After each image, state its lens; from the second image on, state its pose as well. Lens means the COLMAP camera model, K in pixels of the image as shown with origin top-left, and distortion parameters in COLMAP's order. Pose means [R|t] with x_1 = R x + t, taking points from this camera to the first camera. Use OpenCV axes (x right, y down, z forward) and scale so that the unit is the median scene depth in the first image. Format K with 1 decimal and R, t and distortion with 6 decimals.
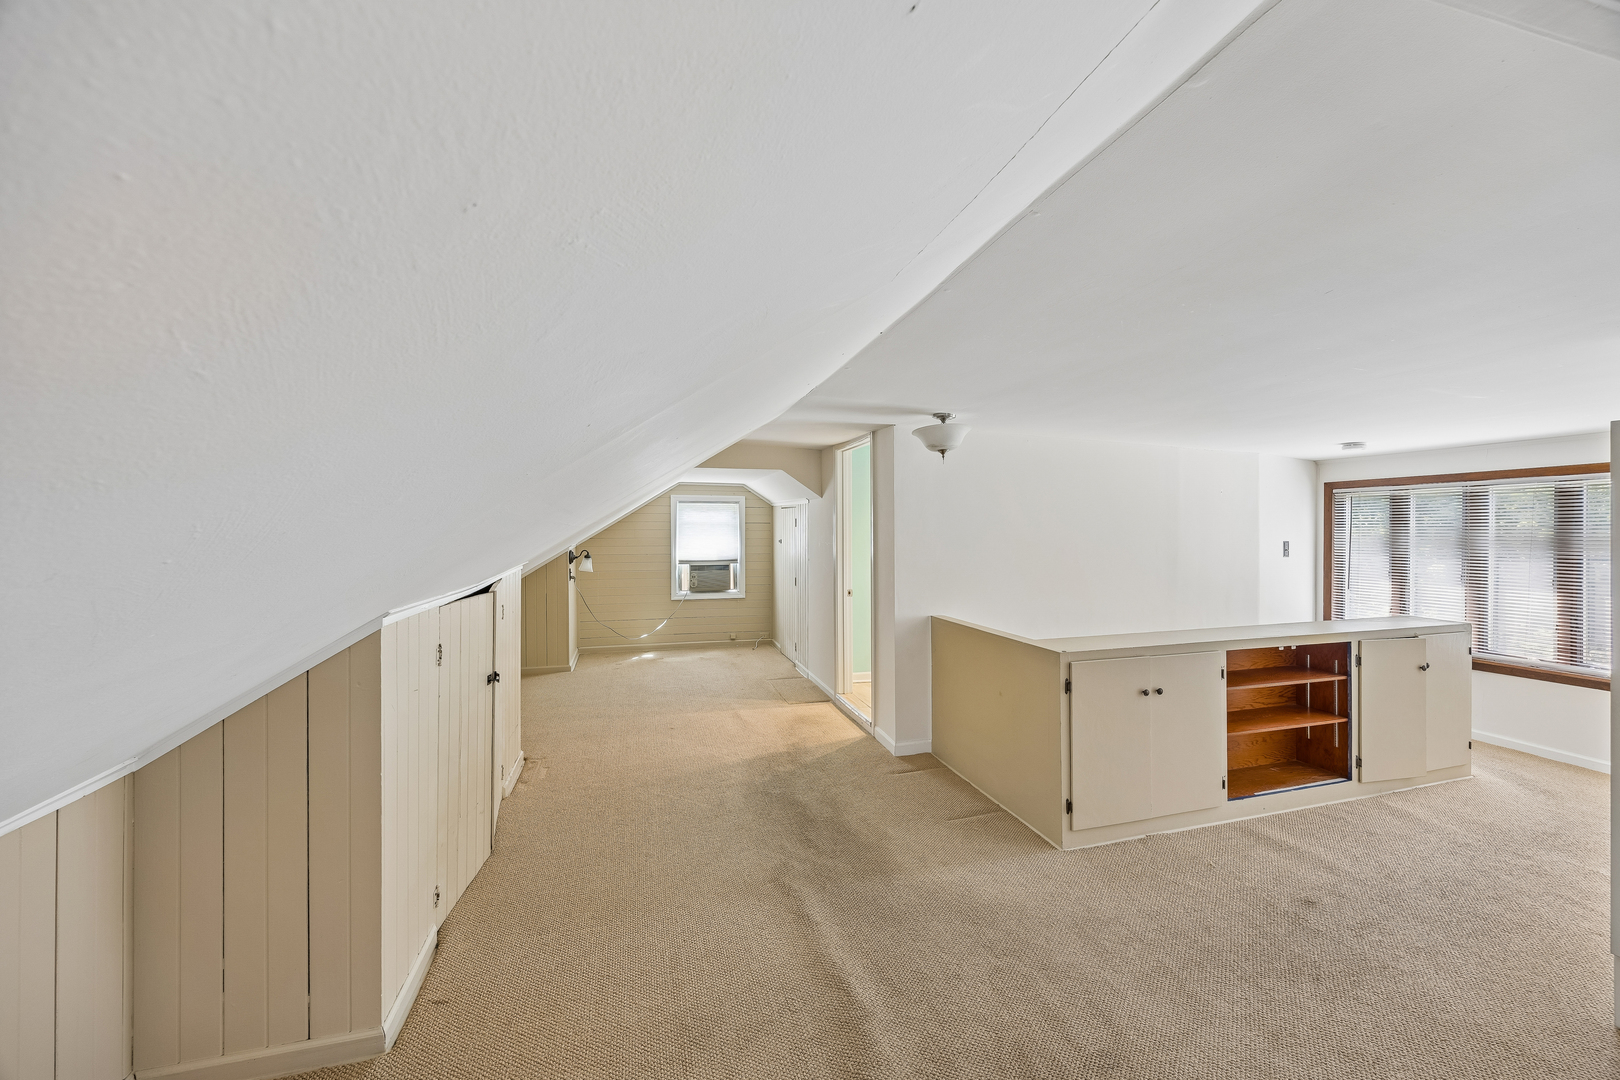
lens RADIAL K [[624.8, 0, 810.8], [0, 624.8, 547.6], [0, 0, 1]] dist [-0.001820, 0.000045]
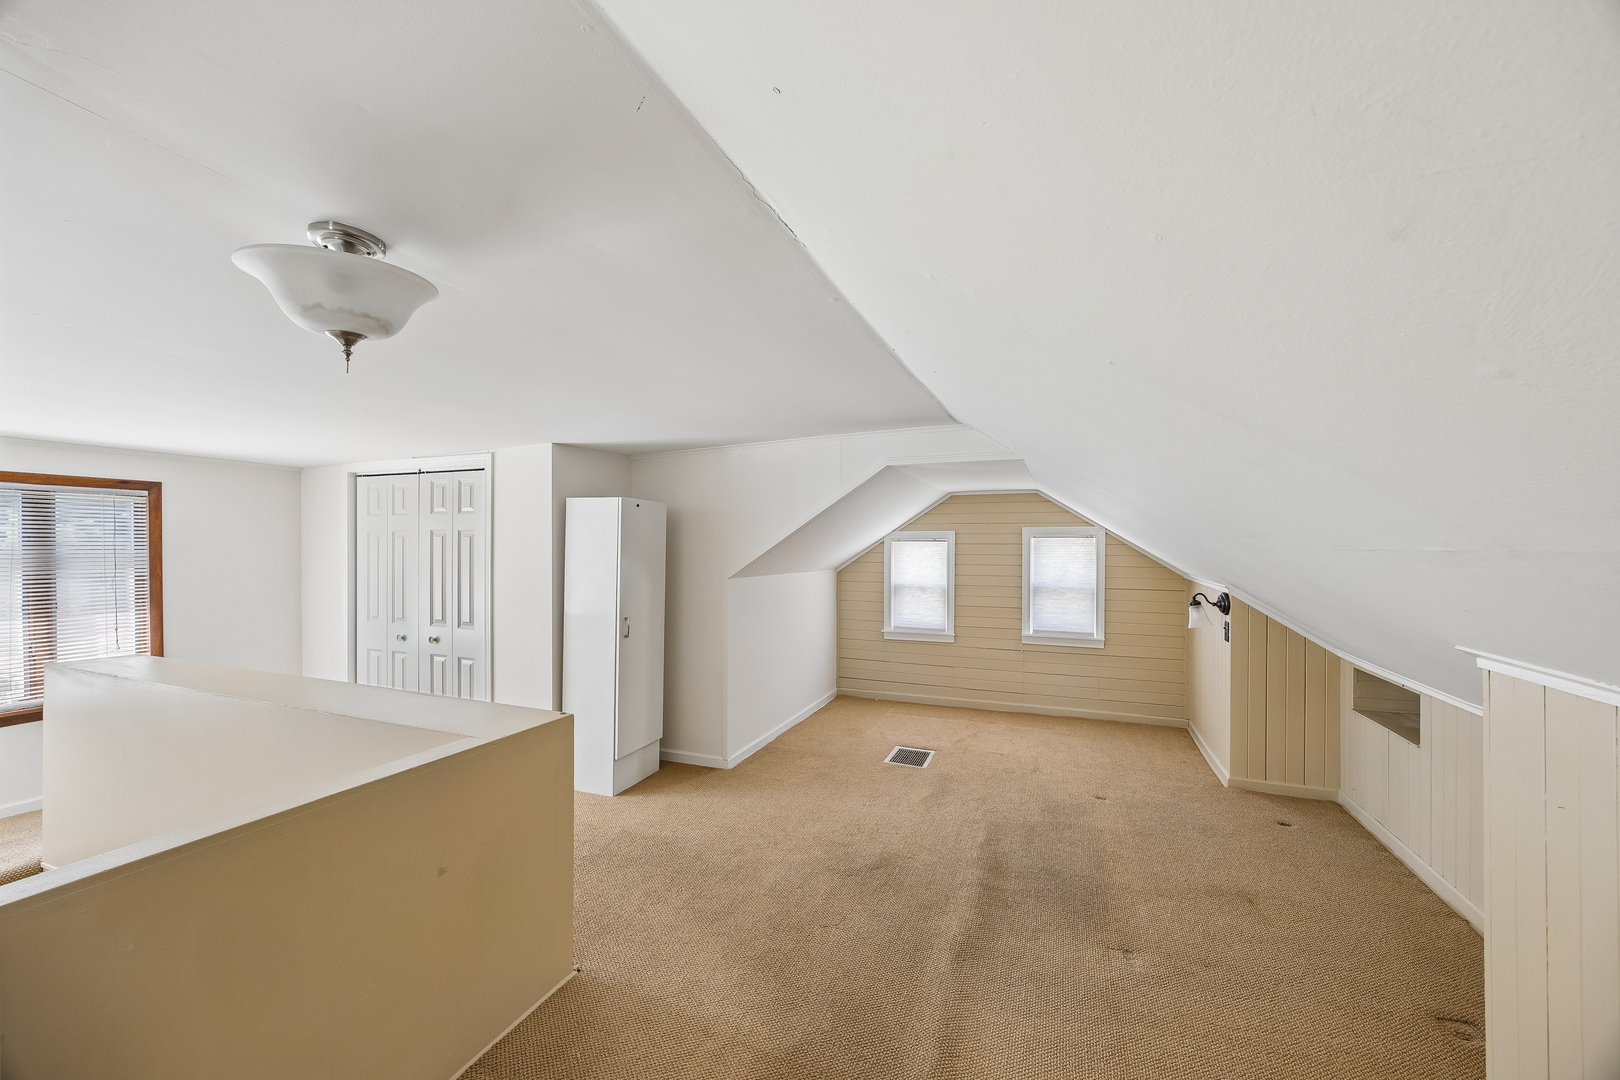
lens RADIAL K [[624.8, 0, 810.7], [0, 624.8, 544.2], [0, 0, 1]] dist [-0.001820, 0.000045]
pose [[-0.797814, 0.002478, 0.602898, -0.226645], [-0.005815, 0.999913, -0.011805, -0.026419], [-0.602875, -0.012924, -0.797731, 1.114622]]
